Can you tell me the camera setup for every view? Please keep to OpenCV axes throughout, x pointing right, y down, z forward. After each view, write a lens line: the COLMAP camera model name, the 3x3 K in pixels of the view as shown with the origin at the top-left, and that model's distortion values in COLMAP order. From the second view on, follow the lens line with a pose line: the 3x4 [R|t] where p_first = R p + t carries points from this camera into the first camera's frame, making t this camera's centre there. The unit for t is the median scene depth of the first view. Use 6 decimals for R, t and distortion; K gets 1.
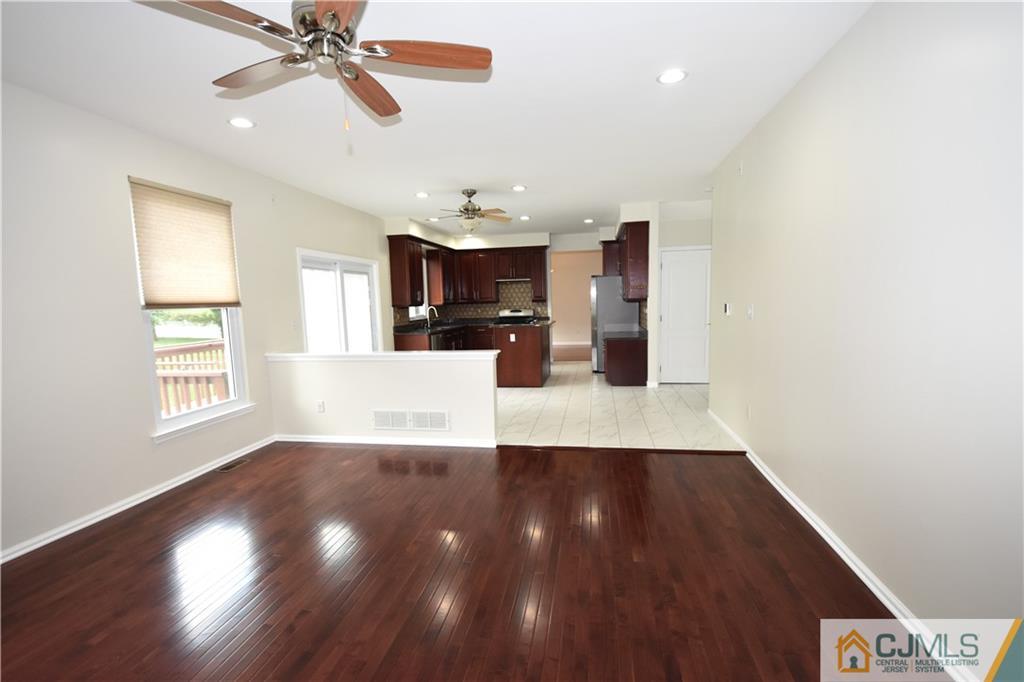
lens RADIAL K [[446.5, 0, 516.8], [0, 446.5, 344.1], [0, 0, 1]] dist [-0.000291, -0.004189]
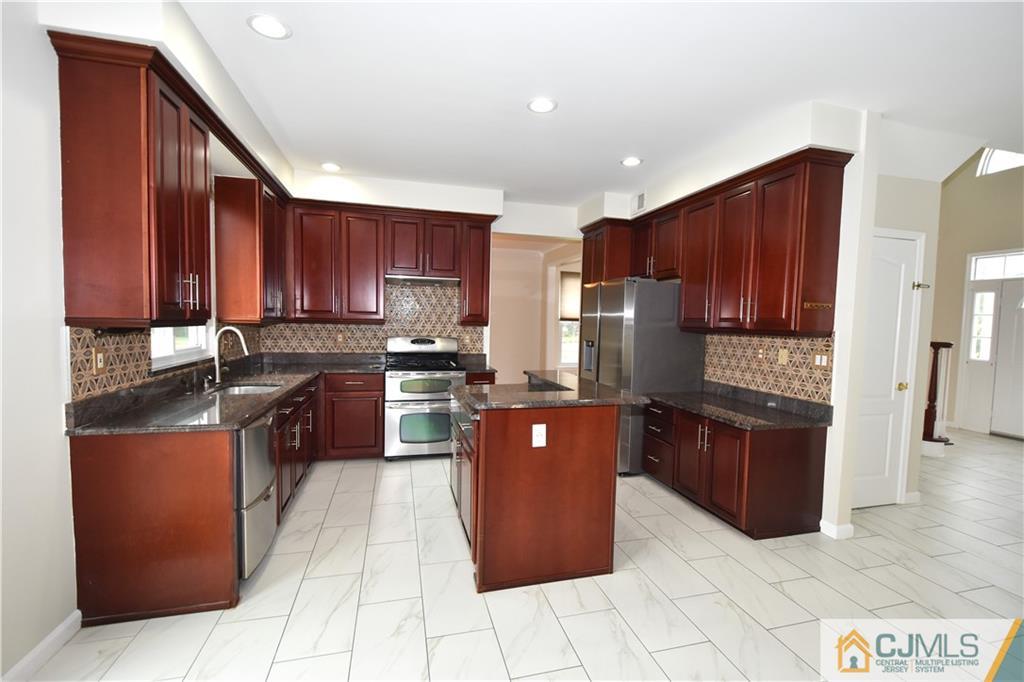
lens RADIAL K [[446.5, 0, 516.3], [0, 446.5, 347.3], [0, 0, 1]] dist [-0.000291, -0.004189]
pose [[0.904255, 0.021116, 0.426471, -0.123738], [-0.003578, 0.999116, -0.041883, -0.048936], [-0.426979, 0.036347, 0.903531, 0.529207]]
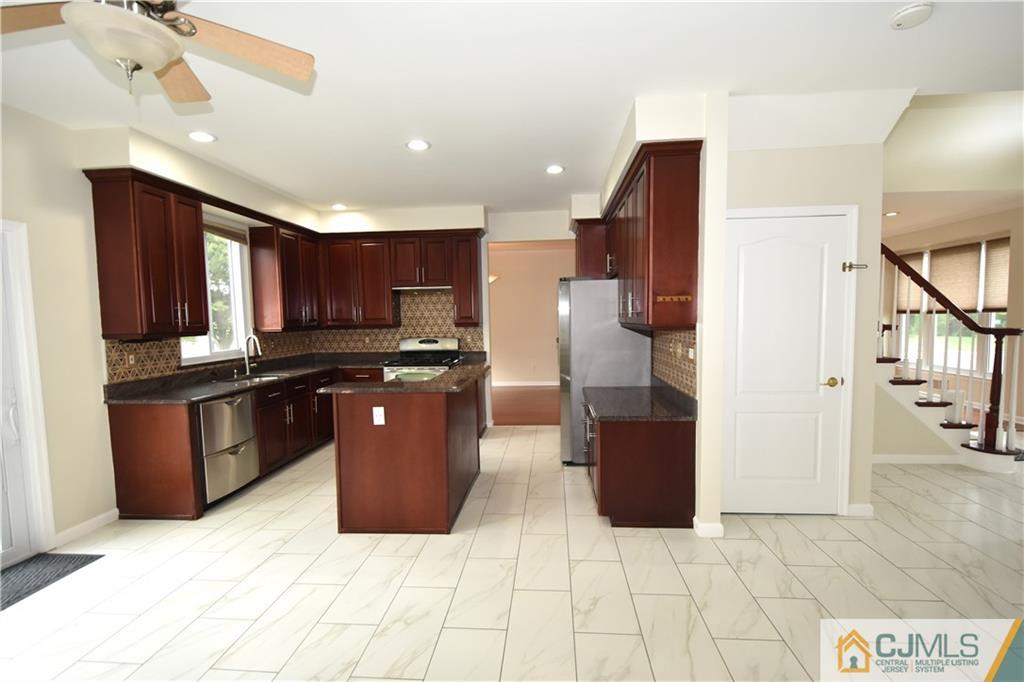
lens RADIAL K [[446.5, 0, 519.1], [0, 446.5, 347.7], [0, 0, 1]] dist [-0.000291, -0.004189]
pose [[0.994796, 0.001727, 0.101876, 0.058531], [0.001846, 0.999387, -0.034960, -0.047215], [-0.101874, 0.034966, 0.994183, 0.426127]]
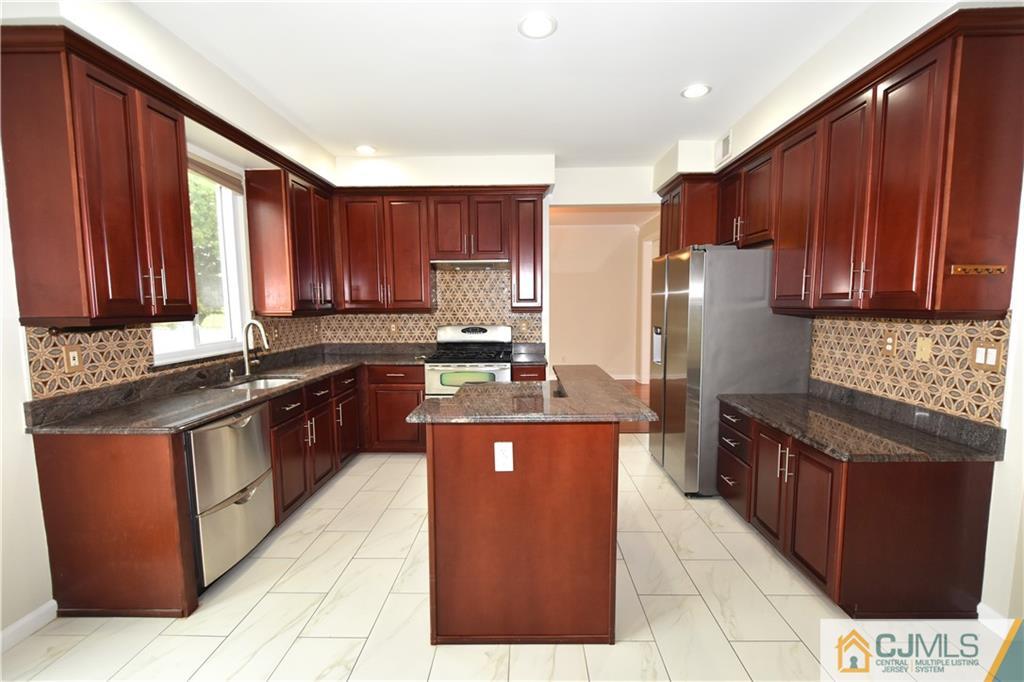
lens RADIAL K [[446.5, 0, 518.1], [0, 446.5, 347.3], [0, 0, 1]] dist [-0.000291, -0.004189]
pose [[0.987434, 0.003945, 0.157982, -0.030839], [-0.003068, 0.999979, -0.005793, -0.055975], [-0.158002, 0.005235, 0.987425, 0.560016]]
